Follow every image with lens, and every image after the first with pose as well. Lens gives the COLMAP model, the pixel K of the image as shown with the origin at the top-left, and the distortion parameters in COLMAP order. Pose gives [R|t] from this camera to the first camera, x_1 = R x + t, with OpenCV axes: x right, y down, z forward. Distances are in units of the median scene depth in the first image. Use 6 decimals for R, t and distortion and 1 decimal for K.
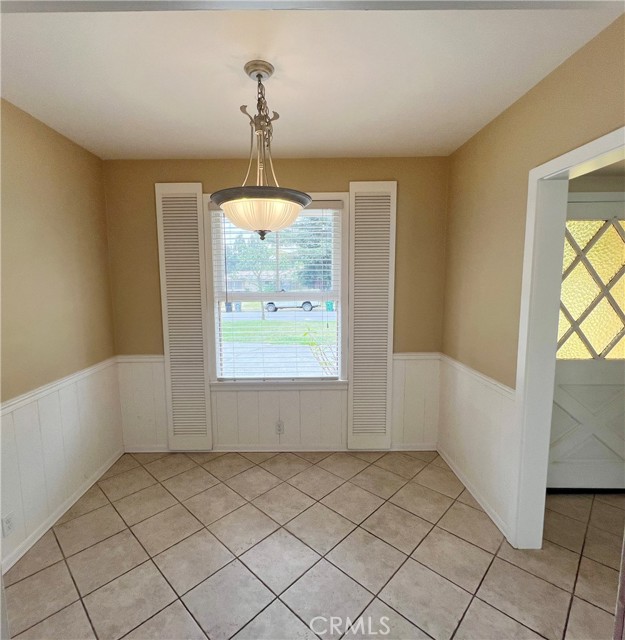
lens RADIAL K [[347.2, 0, 310.7], [0, 347.2, 320.4], [0, 0, 1]] dist [0.000799, 0.000064]
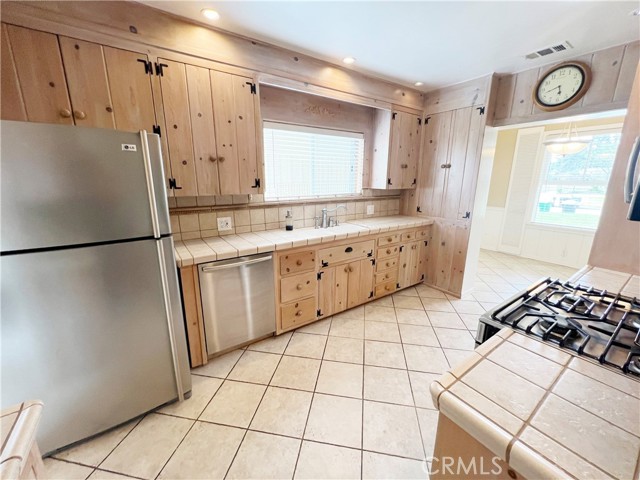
lens RADIAL K [[259.6, 0, 321.2], [0, 259.6, 239.5], [0, 0, 1]] dist [-0.001502, 0.000821]
pose [[0.547760, 0.199694, -0.812454, 0.325556], [-0.096259, 0.979690, 0.175902, 0.117532], [0.831079, -0.018146, 0.555858, -0.904598]]
